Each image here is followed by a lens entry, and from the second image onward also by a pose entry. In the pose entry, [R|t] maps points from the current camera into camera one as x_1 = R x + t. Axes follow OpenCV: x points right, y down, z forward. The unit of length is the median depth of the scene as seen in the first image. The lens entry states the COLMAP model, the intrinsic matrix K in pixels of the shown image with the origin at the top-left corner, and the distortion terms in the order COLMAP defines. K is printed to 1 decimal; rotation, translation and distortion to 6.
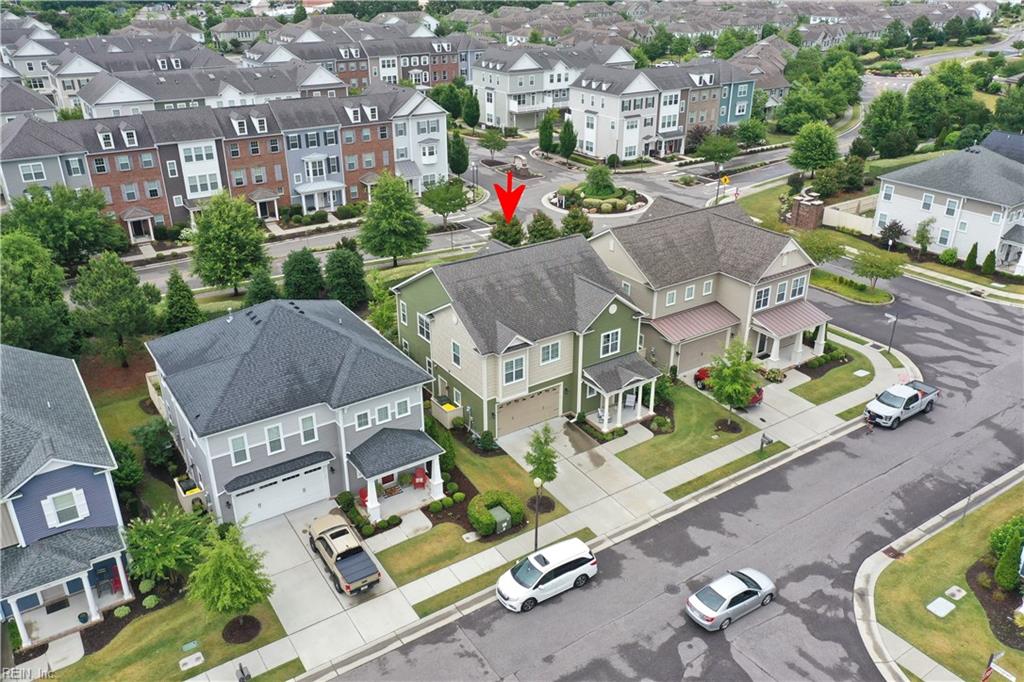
lens RADIAL K [[810.2, 0, 512.6], [0, 810.2, 341.5], [0, 0, 1]] dist [0.017940, 0.001497]
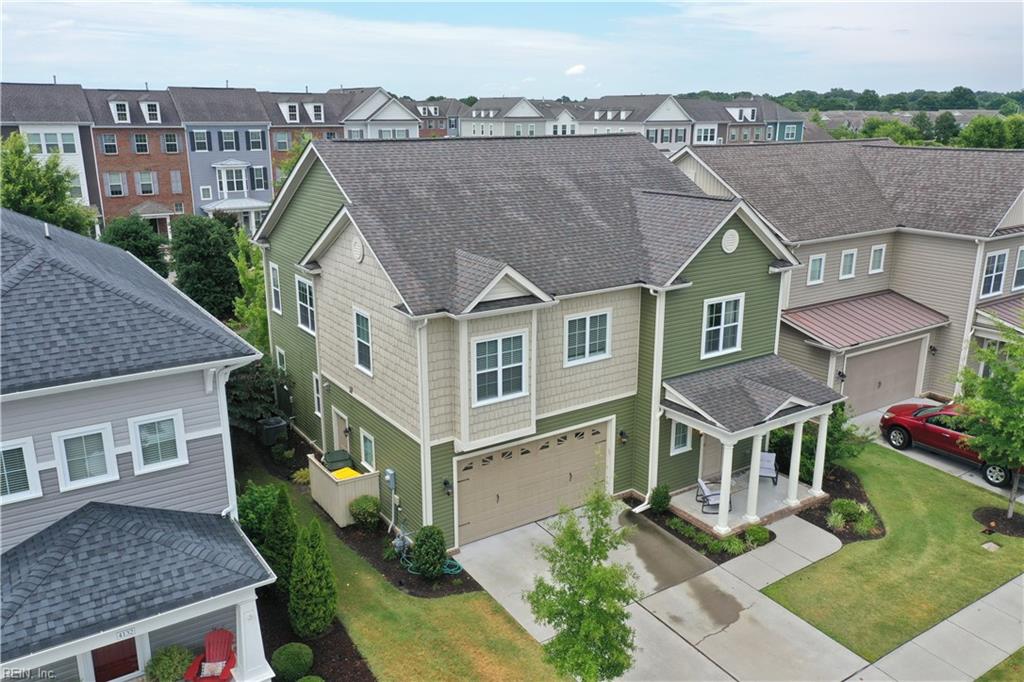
lens RADIAL K [[810.2, 0, 510.2], [0, 810.2, 338.1], [0, 0, 1]] dist [0.017940, 0.001497]
pose [[0.999999, -0.000074, -0.001237, 0.006831], [-0.000137, 0.985515, -0.169590, 0.082263], [0.001232, 0.169590, 0.985514, 0.567764]]
